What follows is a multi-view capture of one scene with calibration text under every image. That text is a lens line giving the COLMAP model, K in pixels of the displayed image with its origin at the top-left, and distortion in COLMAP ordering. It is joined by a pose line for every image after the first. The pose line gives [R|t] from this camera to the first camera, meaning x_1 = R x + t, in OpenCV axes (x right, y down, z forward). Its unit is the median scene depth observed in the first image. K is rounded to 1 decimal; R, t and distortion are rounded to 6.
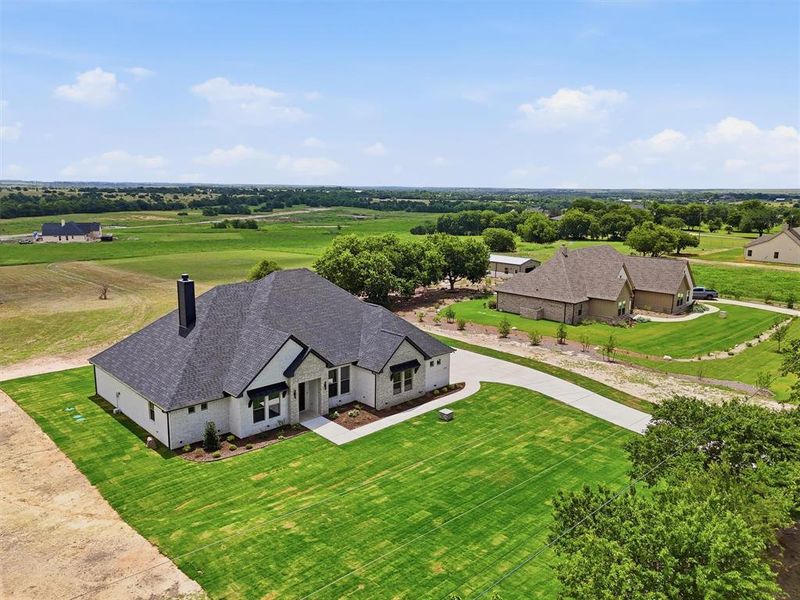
lens RADIAL K [[589.2, 0, 400.0], [0, 589.2, 300.0], [0, 0, 1]] dist [0.068833, -0.065988]
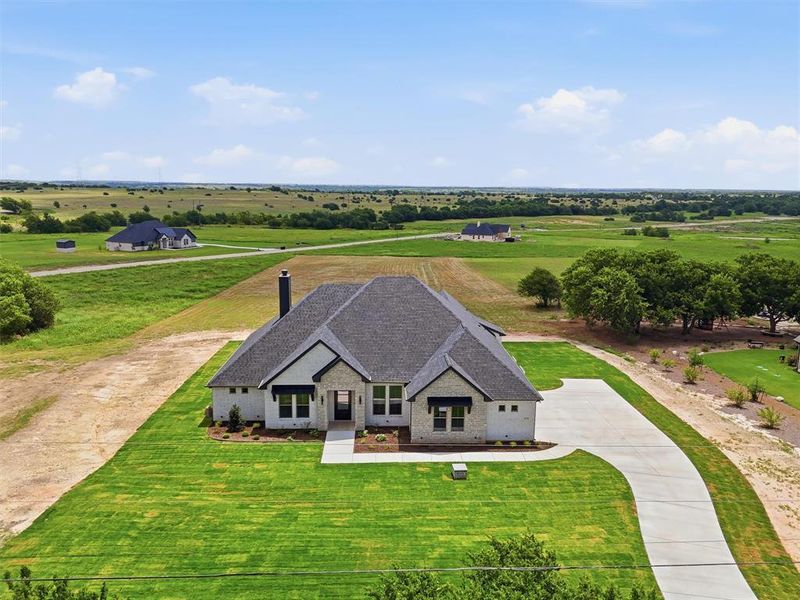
lens RADIAL K [[589.2, 0, 400.0], [0, 589.2, 300.0], [0, 0, 1]] dist [0.068833, -0.065988]
pose [[0.746166, 0.124226, -0.654068, 0.490832], [-0.130102, 0.990704, 0.039741, -0.056148], [0.652924, 0.055442, 0.755391, 0.303240]]
